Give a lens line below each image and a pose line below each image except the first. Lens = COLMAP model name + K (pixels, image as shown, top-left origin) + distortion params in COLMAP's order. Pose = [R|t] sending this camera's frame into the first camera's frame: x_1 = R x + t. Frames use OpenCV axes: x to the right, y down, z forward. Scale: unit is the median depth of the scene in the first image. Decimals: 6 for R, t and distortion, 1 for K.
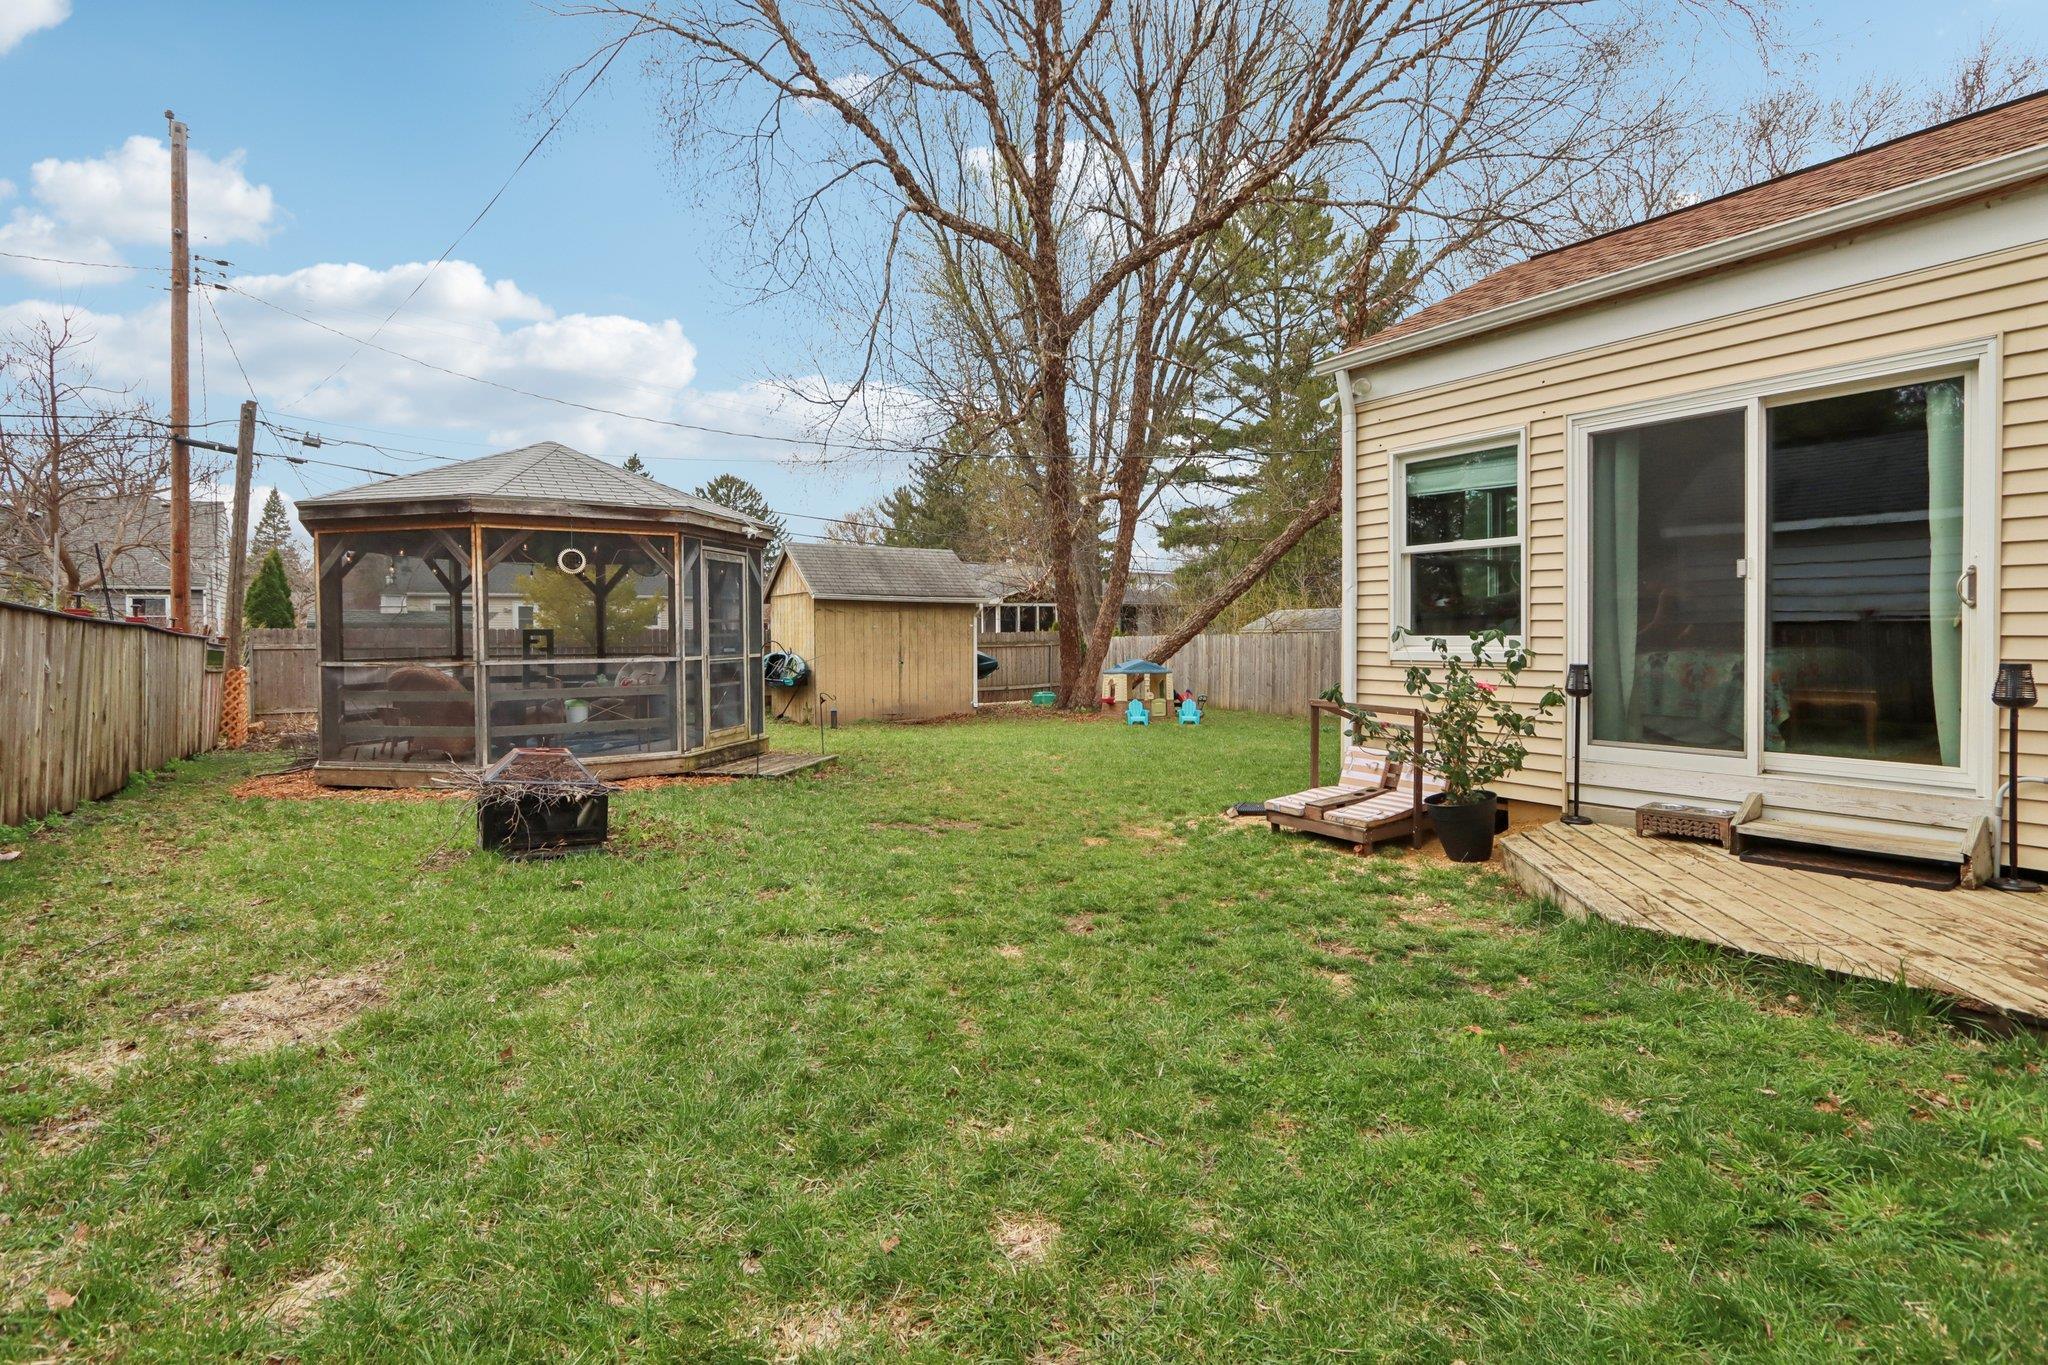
lens RADIAL K [[952.3, 0, 1024.0], [0, 952.3, 661.6], [0, 0, 1]] dist [-0.018383, 0.004265]
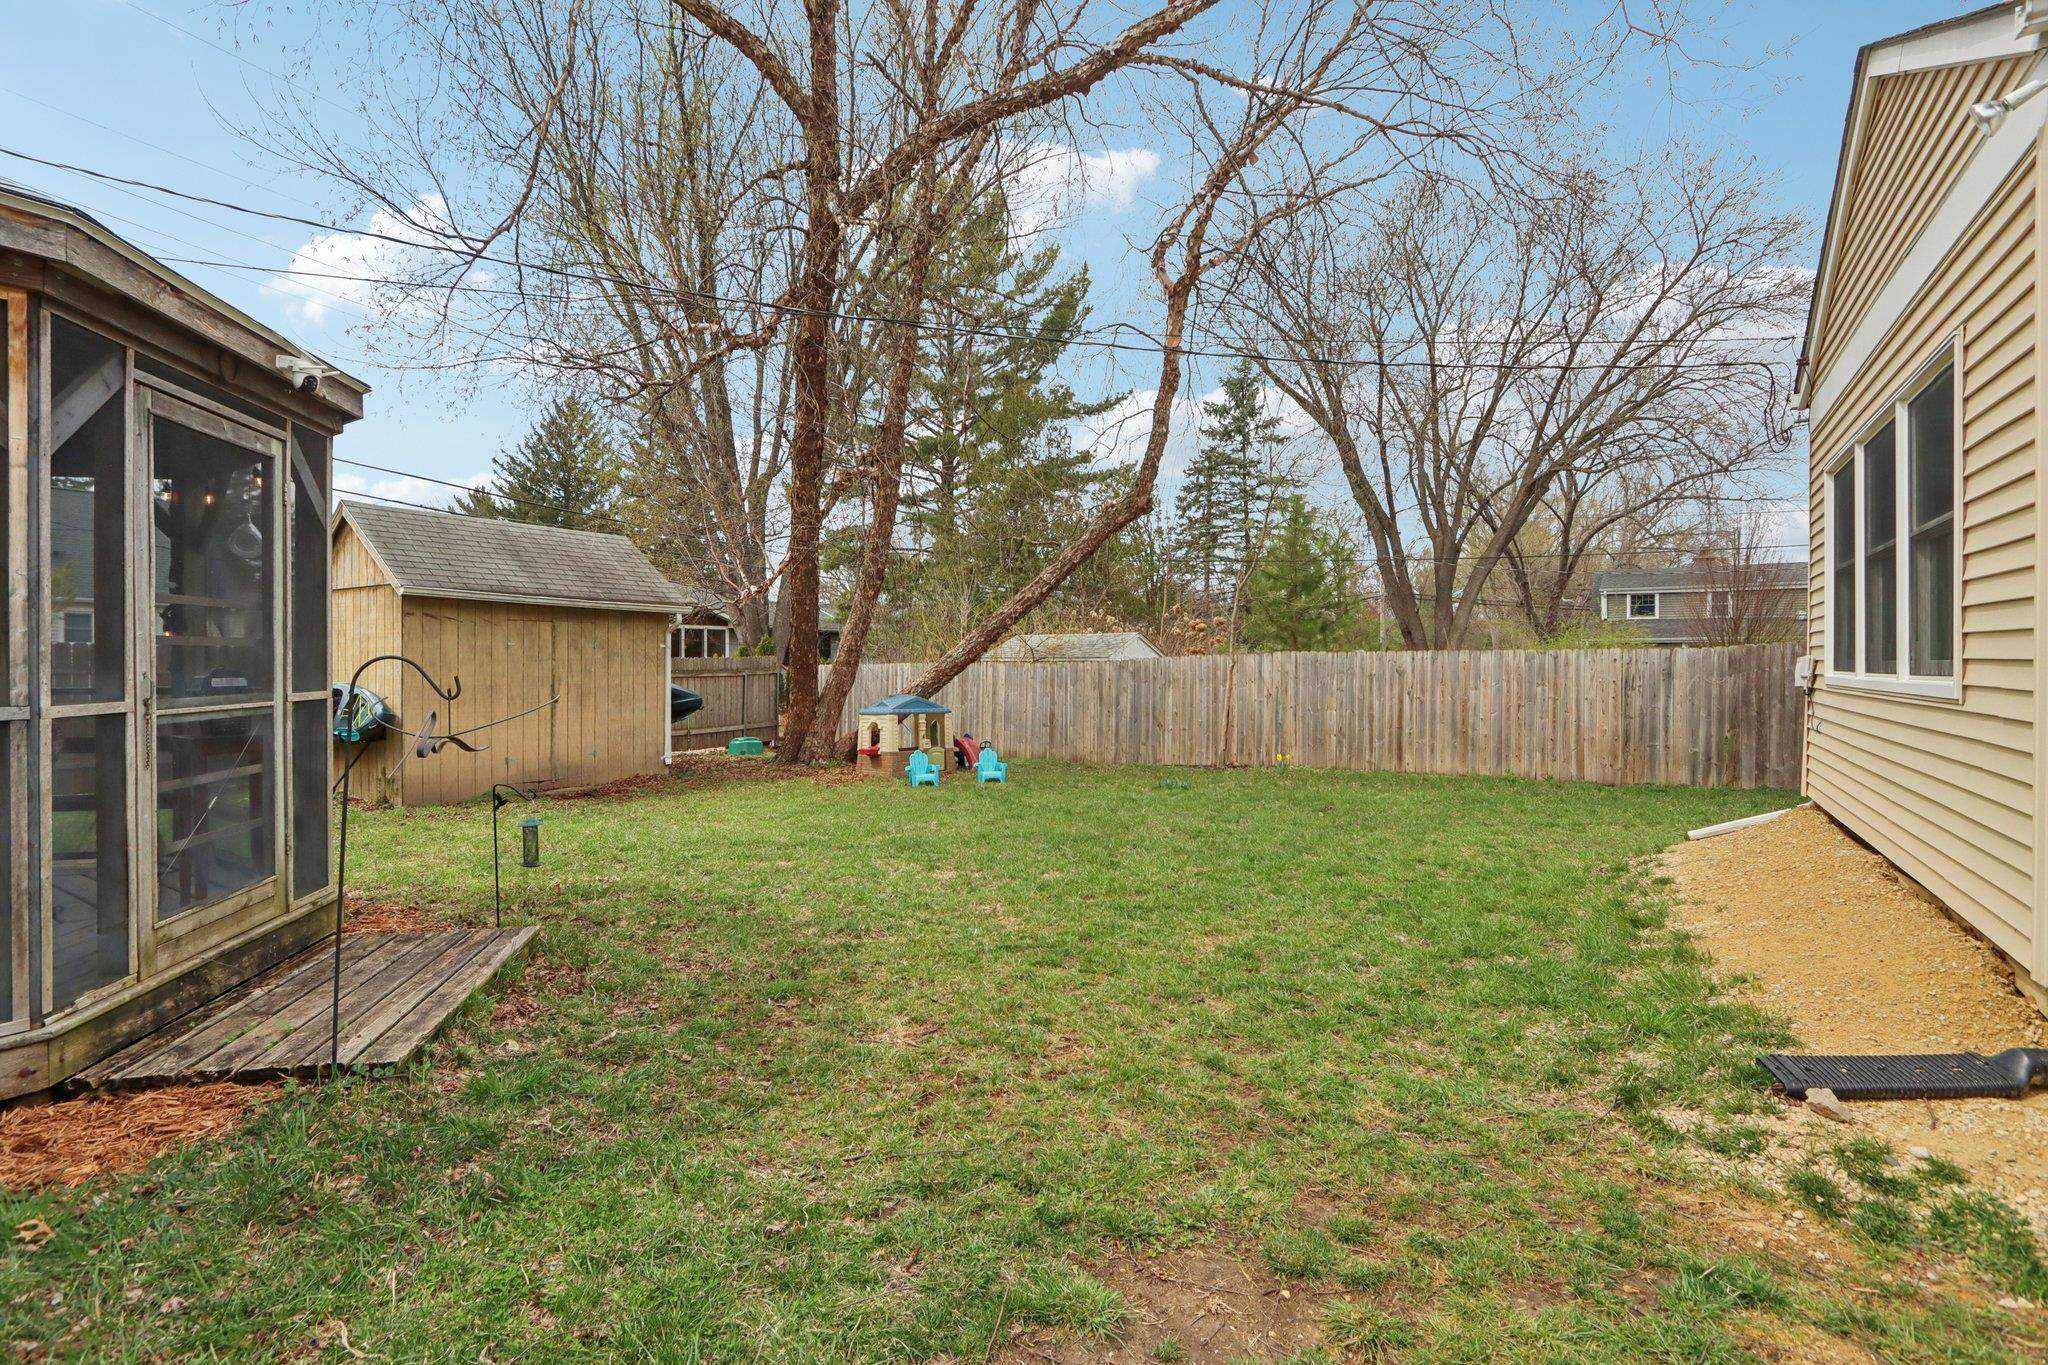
lens RADIAL K [[952.3, 0, 1024.1], [0, 952.3, 676.2], [0, 0, 1]] dist [-0.018383, 0.004265]
pose [[0.919486, 0.004150, 0.393102, -0.089572], [0.002620, 0.999857, -0.016683, -0.004115], [-0.393115, 0.016369, 0.919344, 0.286354]]
